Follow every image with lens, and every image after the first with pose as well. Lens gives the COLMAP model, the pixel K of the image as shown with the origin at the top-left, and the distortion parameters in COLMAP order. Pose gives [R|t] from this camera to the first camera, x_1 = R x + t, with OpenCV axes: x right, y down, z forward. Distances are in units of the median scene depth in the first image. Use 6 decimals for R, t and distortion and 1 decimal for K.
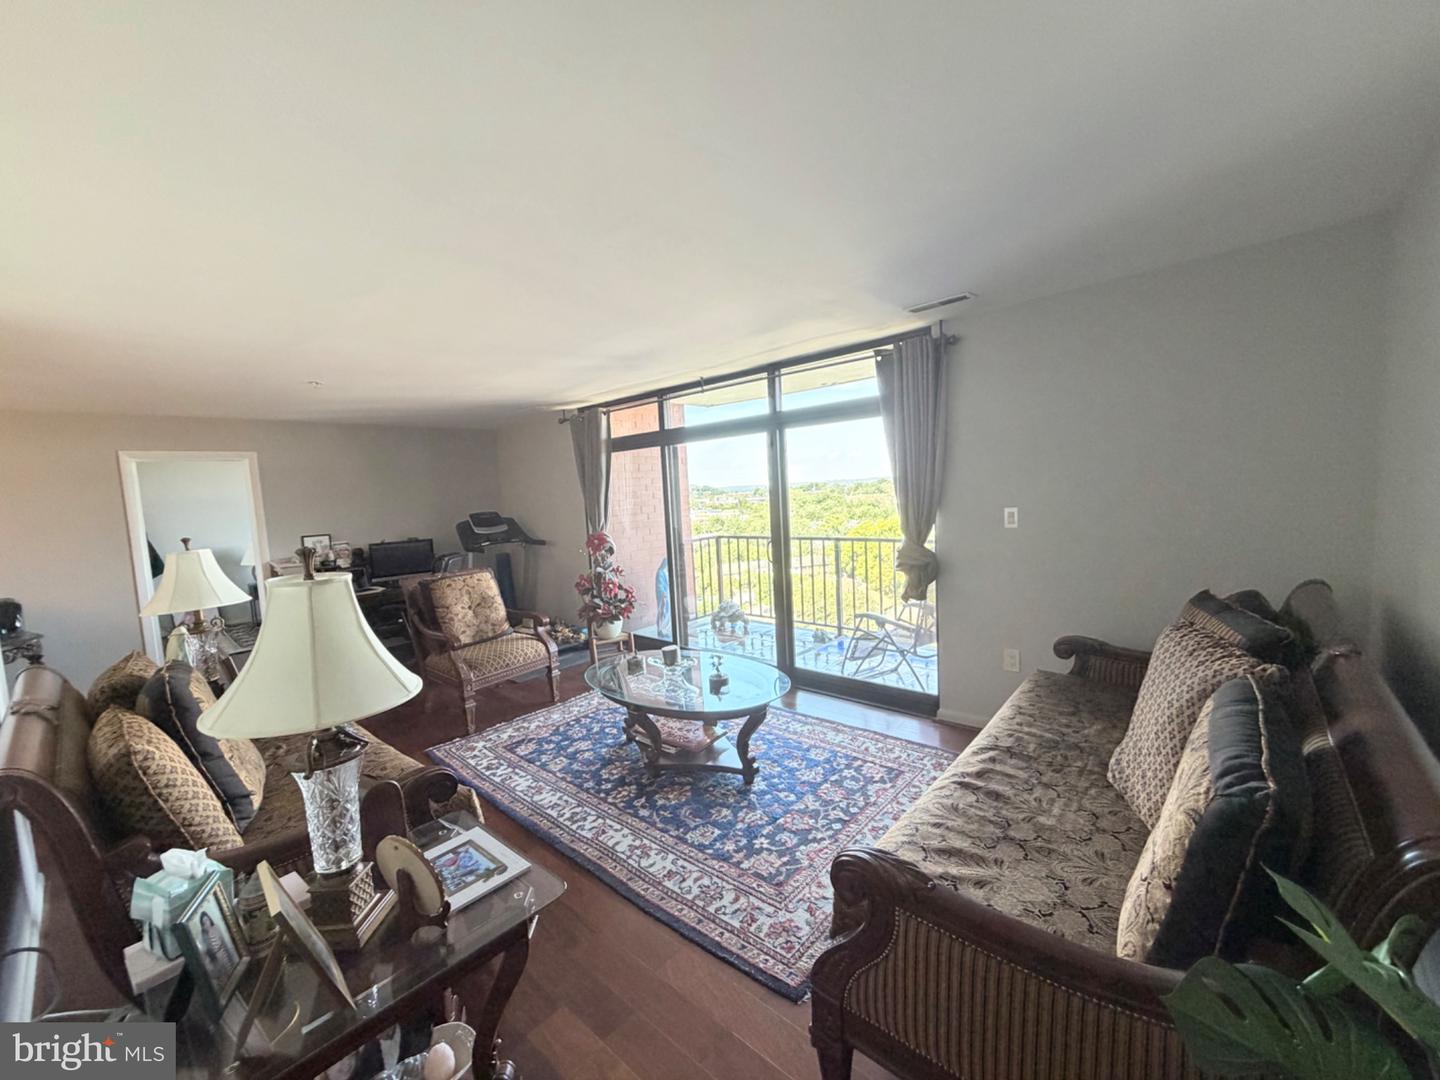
lens RADIAL K [[574.9, 0, 717.2], [0, 574.9, 538.3], [0, 0, 1]] dist [-0.000002, 0.000259]
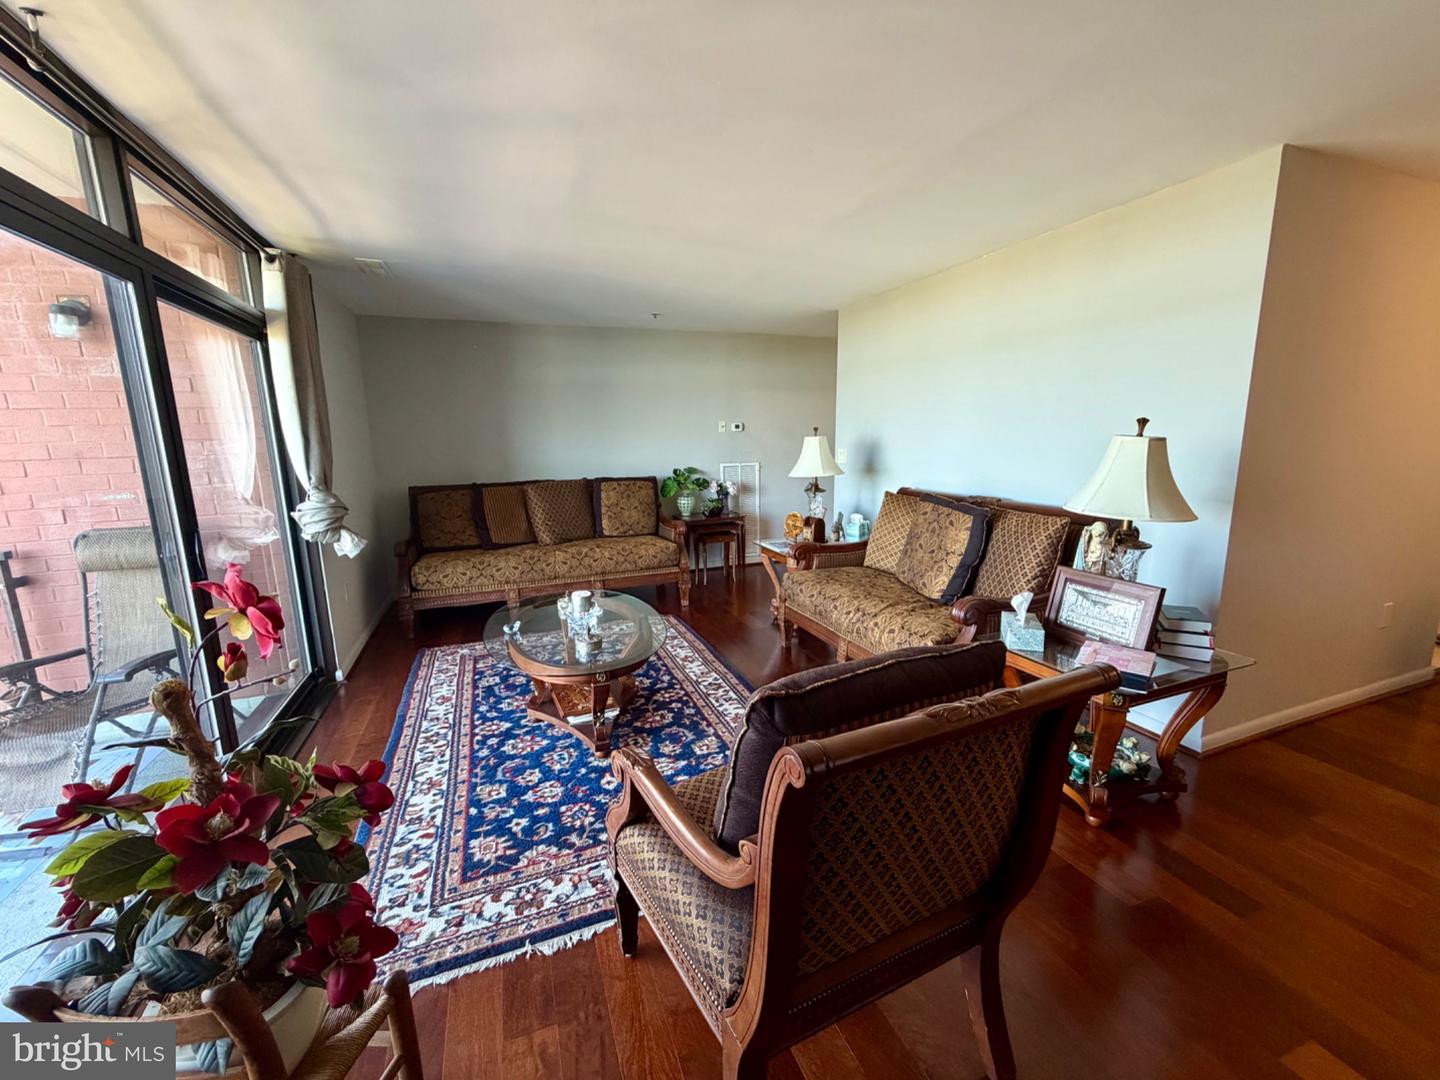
lens RADIAL K [[574.9, 0, 717.2], [0, 574.9, 538.3], [0, 0, 1]] dist [-0.000002, 0.000259]
pose [[-0.887652, -0.006820, 0.460464, -0.718487], [0.110781, 0.967366, 0.227885, -0.073771], [-0.446991, 0.253293, -0.857929, 1.757806]]
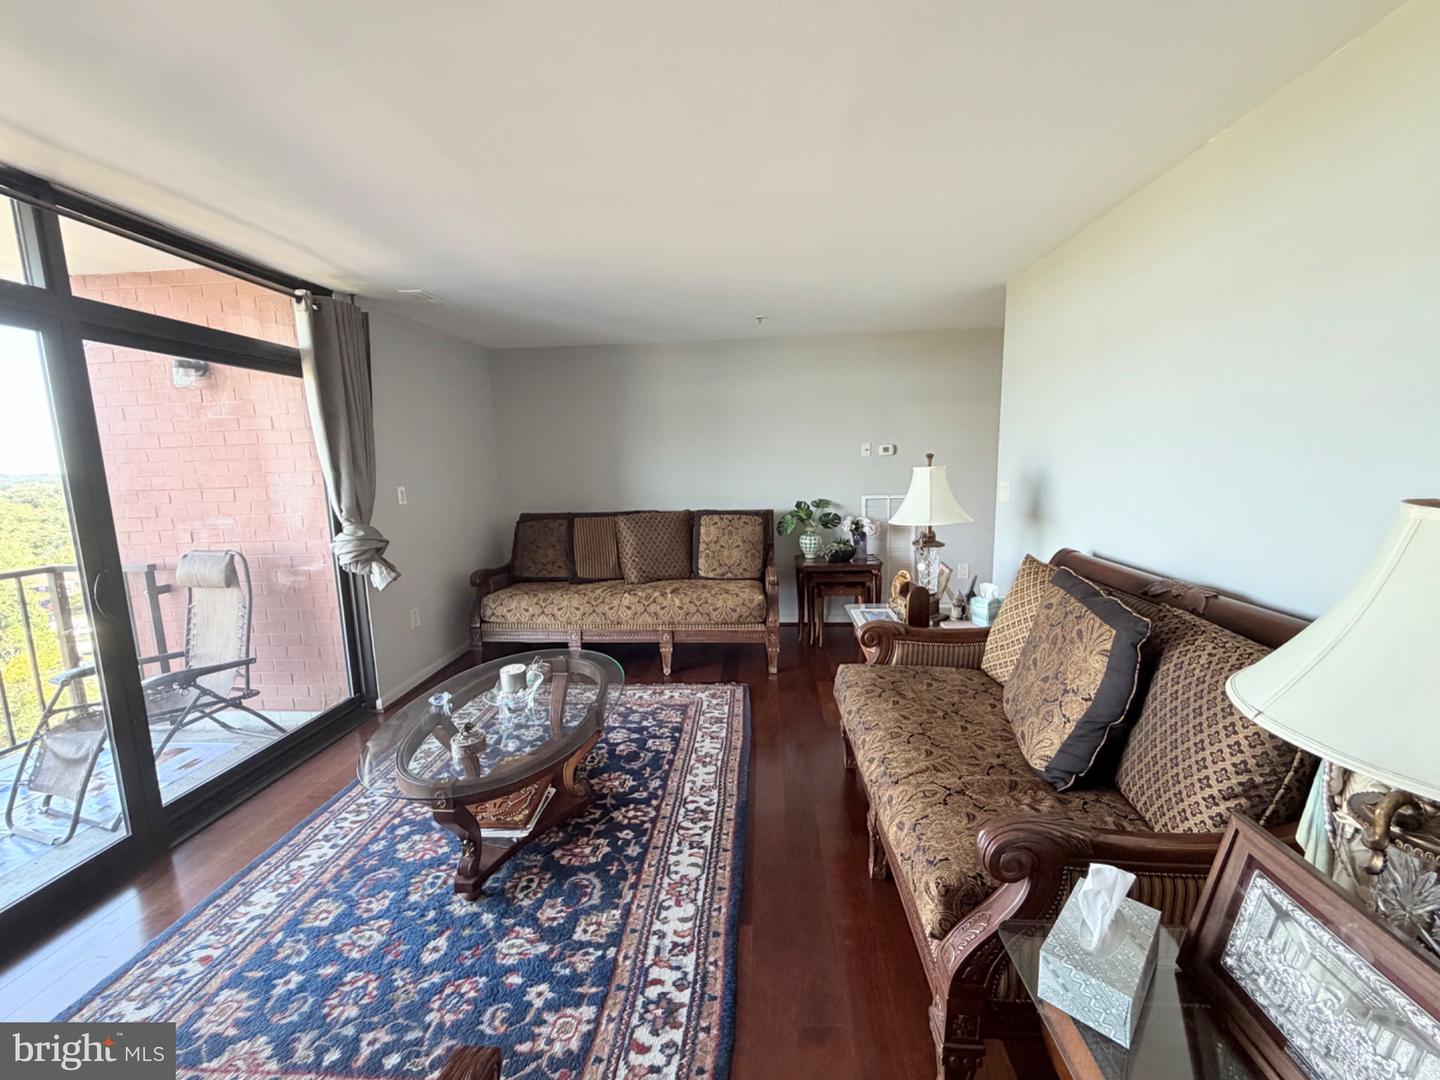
lens RADIAL K [[574.9, 0, 717.2], [0, 574.9, 538.3], [0, 0, 1]] dist [-0.000002, 0.000259]
pose [[-0.605470, -0.036397, 0.795035, -0.840842], [0.131189, 0.980724, 0.144807, -0.037444], [-0.784981, 0.191976, -0.589024, 1.272034]]
